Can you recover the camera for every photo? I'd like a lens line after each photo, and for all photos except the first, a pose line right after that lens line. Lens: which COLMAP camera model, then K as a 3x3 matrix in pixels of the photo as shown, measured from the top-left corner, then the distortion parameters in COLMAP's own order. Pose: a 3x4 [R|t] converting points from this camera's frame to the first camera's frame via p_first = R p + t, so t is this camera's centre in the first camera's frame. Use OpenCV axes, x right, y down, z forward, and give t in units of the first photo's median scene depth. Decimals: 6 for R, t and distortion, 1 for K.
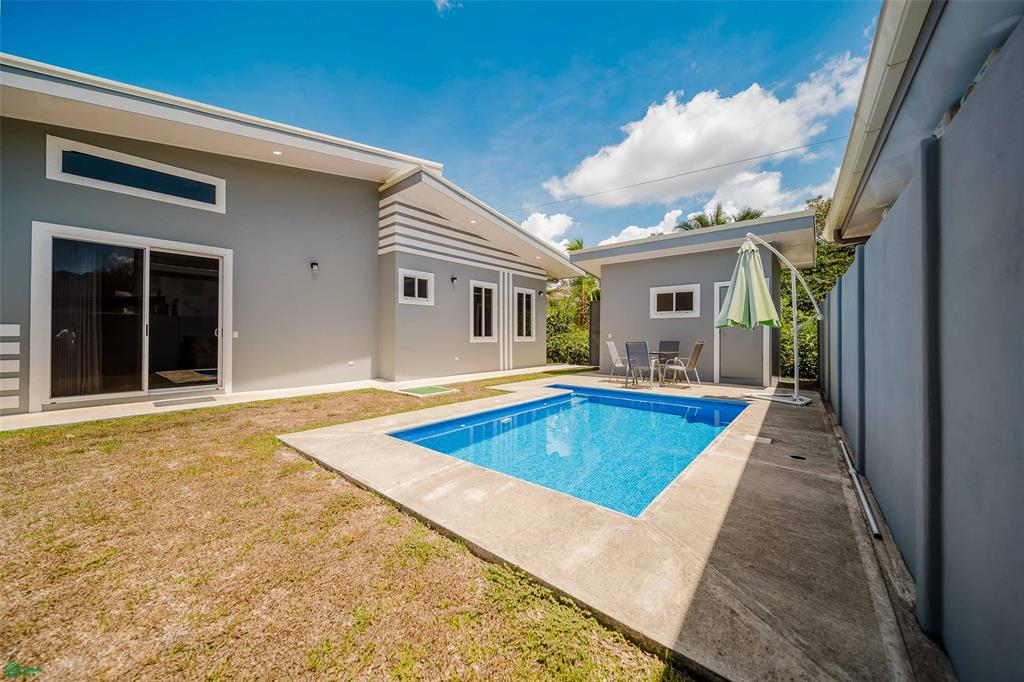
lens RADIAL K [[359.4, 0, 510.2], [0, 359.4, 336.4], [0, 0, 1]] dist [-0.000776, -0.000036]
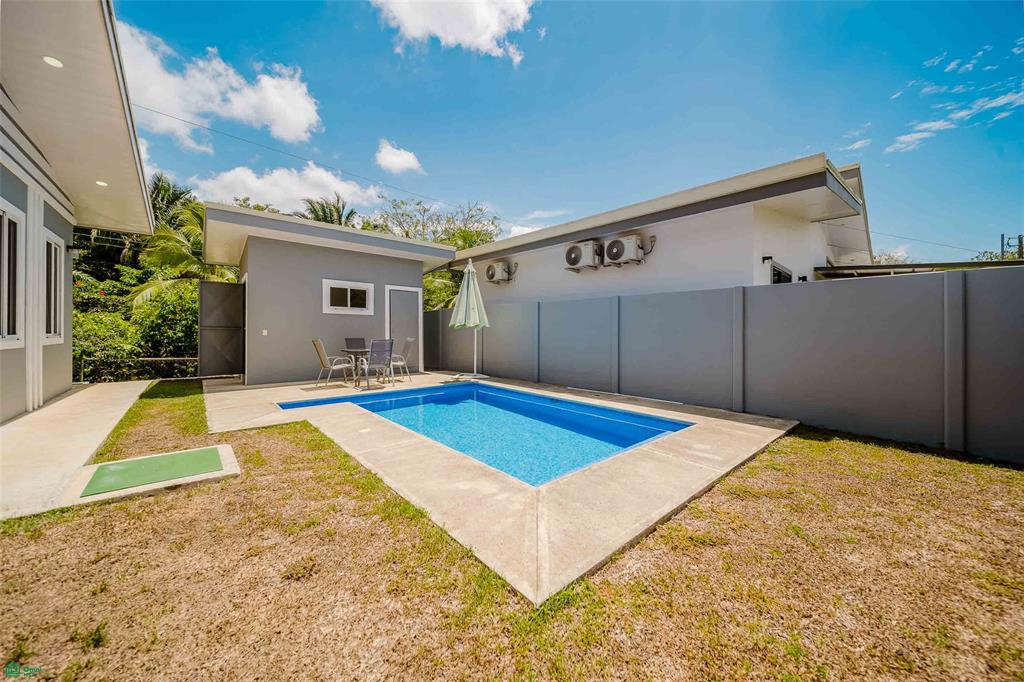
lens RADIAL K [[359.4, 0, 510.2], [0, 359.4, 336.4], [0, 0, 1]] dist [-0.000776, -0.000036]
pose [[0.160642, -0.012195, 0.986937, -0.437365], [-0.000294, 0.999923, 0.012403, -0.003875], [-0.987013, -0.002282, 0.160626, 0.410885]]
